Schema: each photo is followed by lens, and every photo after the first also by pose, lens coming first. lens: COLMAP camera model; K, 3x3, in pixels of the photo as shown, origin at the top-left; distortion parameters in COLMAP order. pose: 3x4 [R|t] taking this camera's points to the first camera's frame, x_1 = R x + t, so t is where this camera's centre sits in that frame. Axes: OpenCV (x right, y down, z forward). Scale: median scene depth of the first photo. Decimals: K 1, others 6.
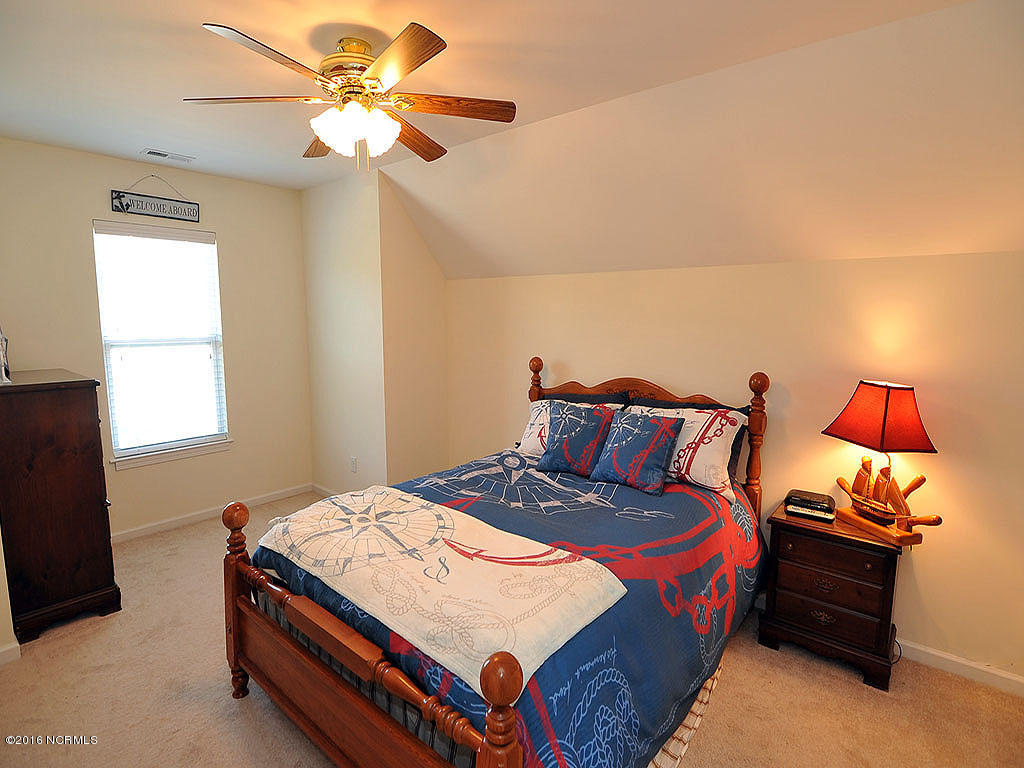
lens RADIAL K [[509.1, 0, 496.8], [0, 509.1, 370.1], [0, 0, 1]] dist [-0.020751, -0.000944]
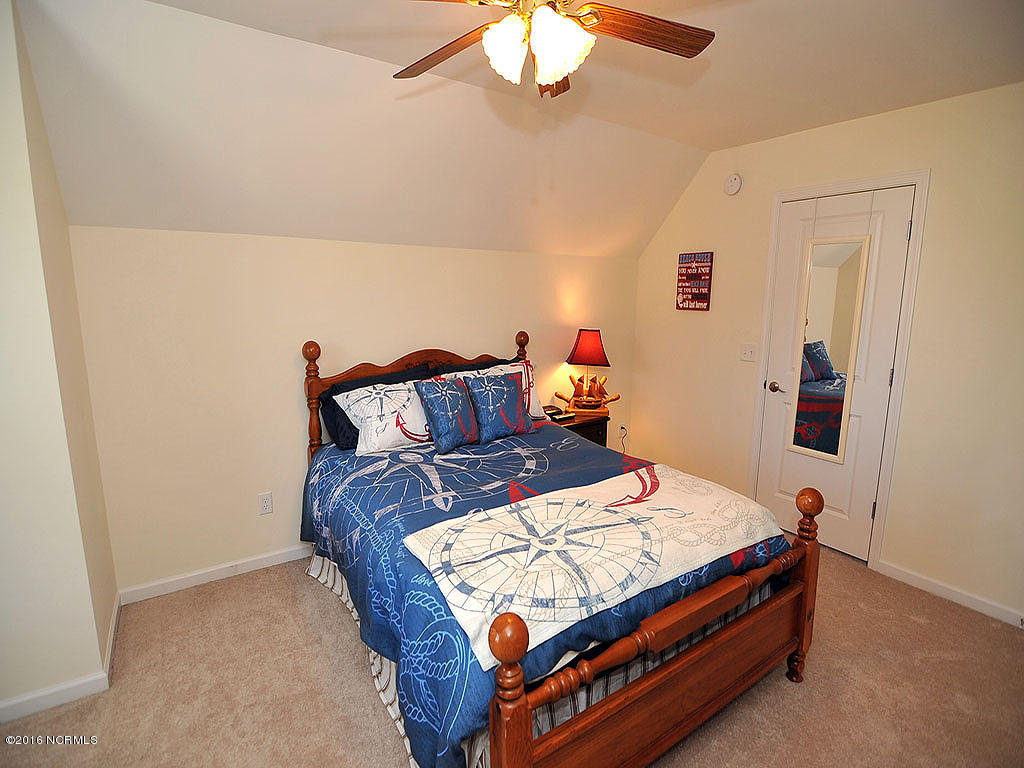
lens RADIAL K [[509.1, 0, 496.8], [0, 509.1, 370.1], [0, 0, 1]] dist [-0.020751, -0.000944]
pose [[0.277911, -0.153822, 0.948211, -0.921223], [0.096178, 0.986592, 0.131859, -0.088950], [-0.955780, 0.054552, 0.288979, 0.734669]]
